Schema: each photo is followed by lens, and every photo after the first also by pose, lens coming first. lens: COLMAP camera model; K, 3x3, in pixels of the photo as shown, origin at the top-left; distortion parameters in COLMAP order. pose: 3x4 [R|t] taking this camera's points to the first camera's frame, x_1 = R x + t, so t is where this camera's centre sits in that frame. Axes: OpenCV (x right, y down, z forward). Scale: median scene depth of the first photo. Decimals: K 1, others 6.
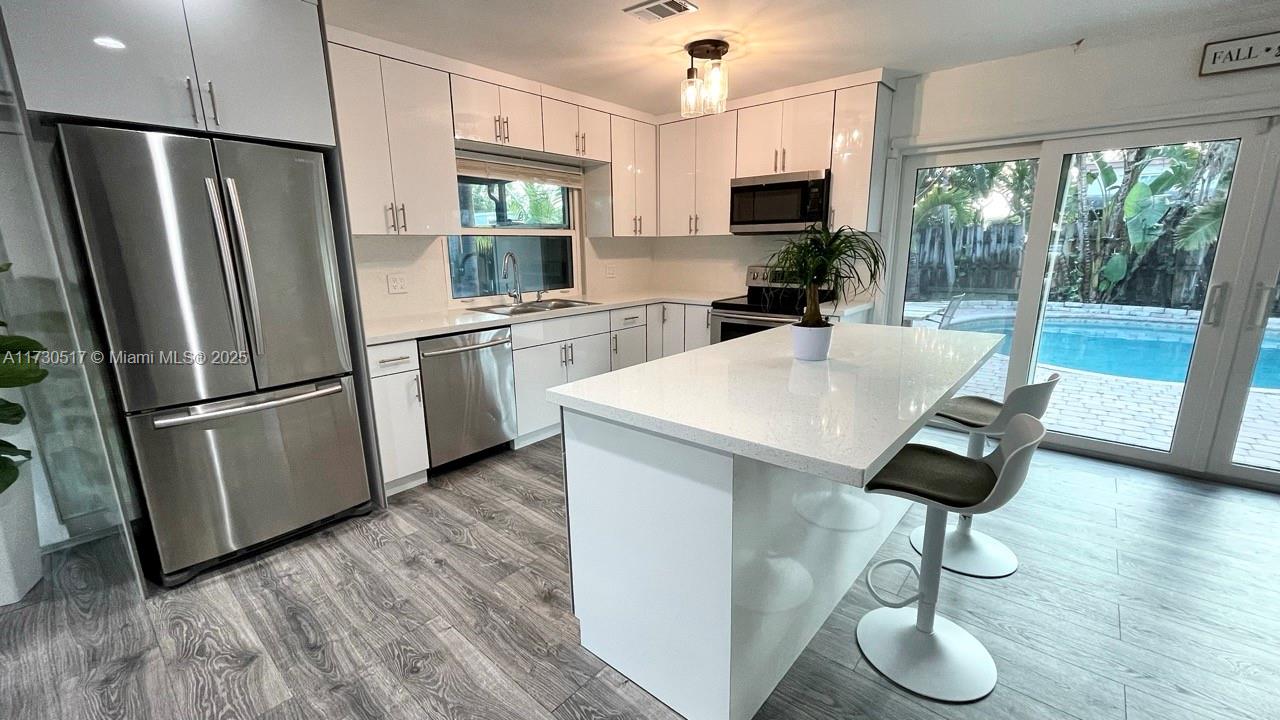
lens RADIAL K [[519.9, 0, 637.8], [0, 519.9, 362.1], [0, 0, 1]] dist [-0.004326, 0.002134]
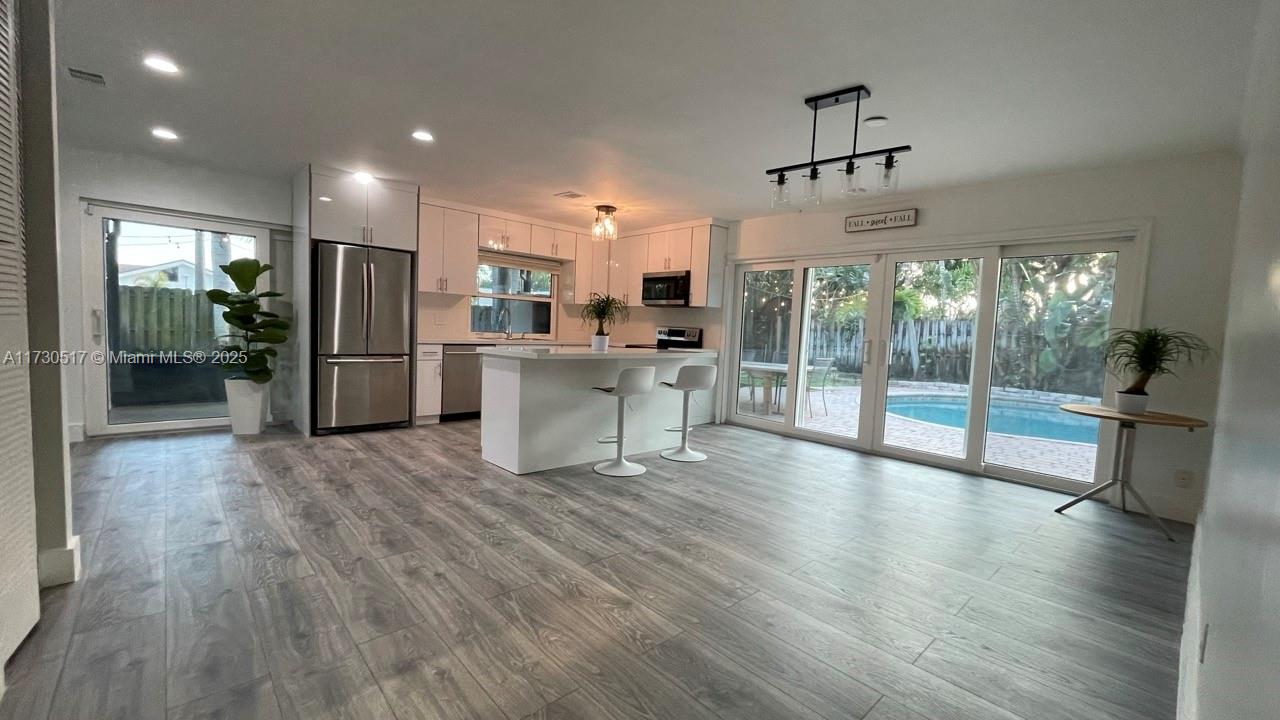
lens RADIAL K [[519.9, 0, 637.8], [0, 519.9, 362.1], [0, 0, 1]] dist [-0.004326, 0.002134]
pose [[0.991417, 0.063913, -0.114053, 0.379768], [-0.080931, 0.985147, -0.151443, 0.184908], [0.102679, 0.159373, 0.981864, -0.599008]]
